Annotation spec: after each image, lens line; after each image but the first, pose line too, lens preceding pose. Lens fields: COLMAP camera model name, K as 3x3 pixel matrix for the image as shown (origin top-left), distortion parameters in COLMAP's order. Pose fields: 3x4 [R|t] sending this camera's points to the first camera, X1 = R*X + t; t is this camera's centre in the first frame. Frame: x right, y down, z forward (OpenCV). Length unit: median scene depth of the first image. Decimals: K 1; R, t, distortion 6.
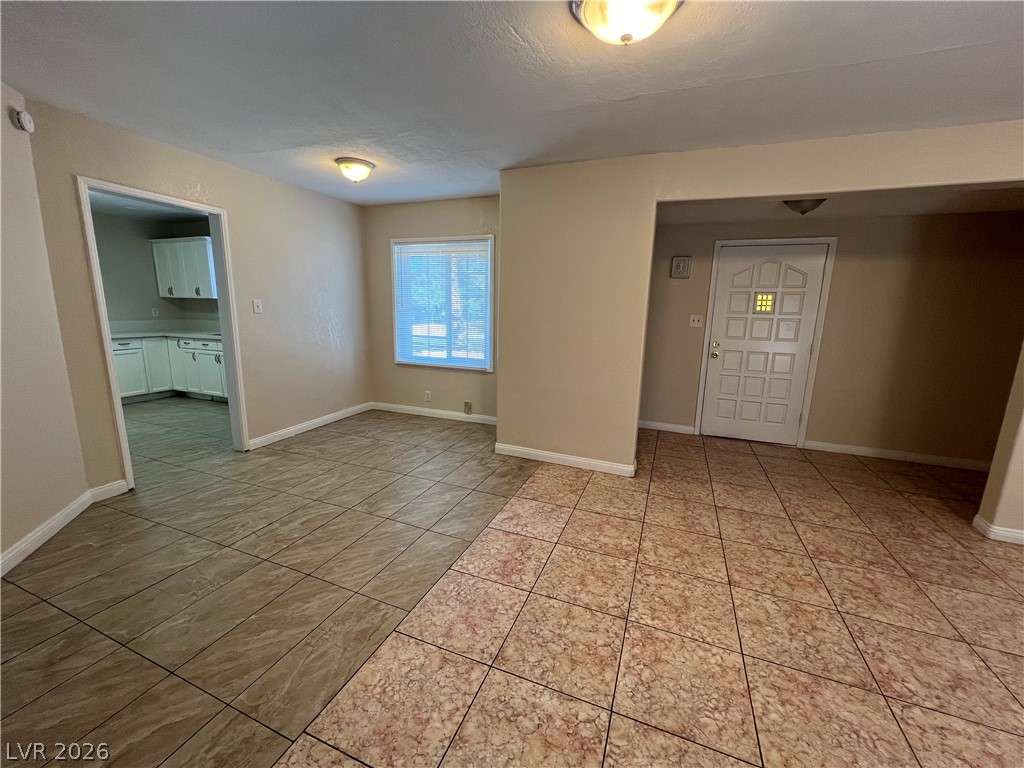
lens RADIAL K [[408.3, 0, 513.3], [0, 408.3, 382.9], [0, 0, 1]] dist [-0.003307, 0.000755]
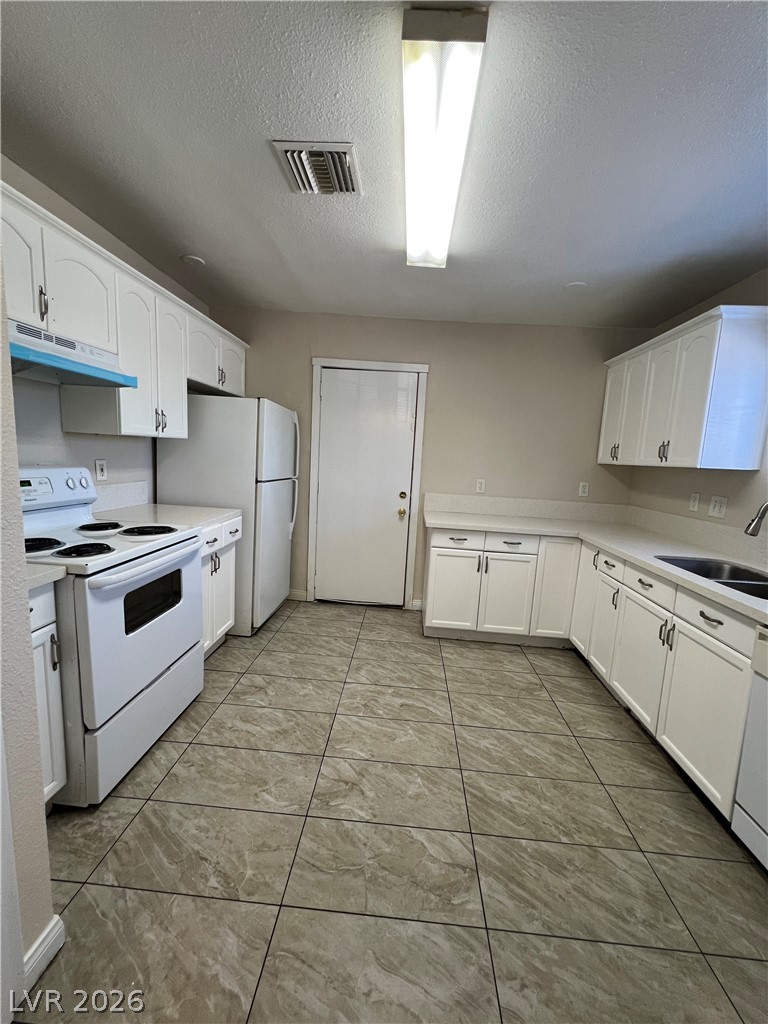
lens RADIAL K [[408.3, 0, 386.6], [0, 408.3, 513.6], [0, 0, 1]] dist [-0.003307, 0.000755]
pose [[0.316645, 0.128830, -0.939755, -0.456257], [-0.221815, 0.973321, 0.058693, -0.120684], [0.922244, 0.189867, 0.336774, 0.600715]]
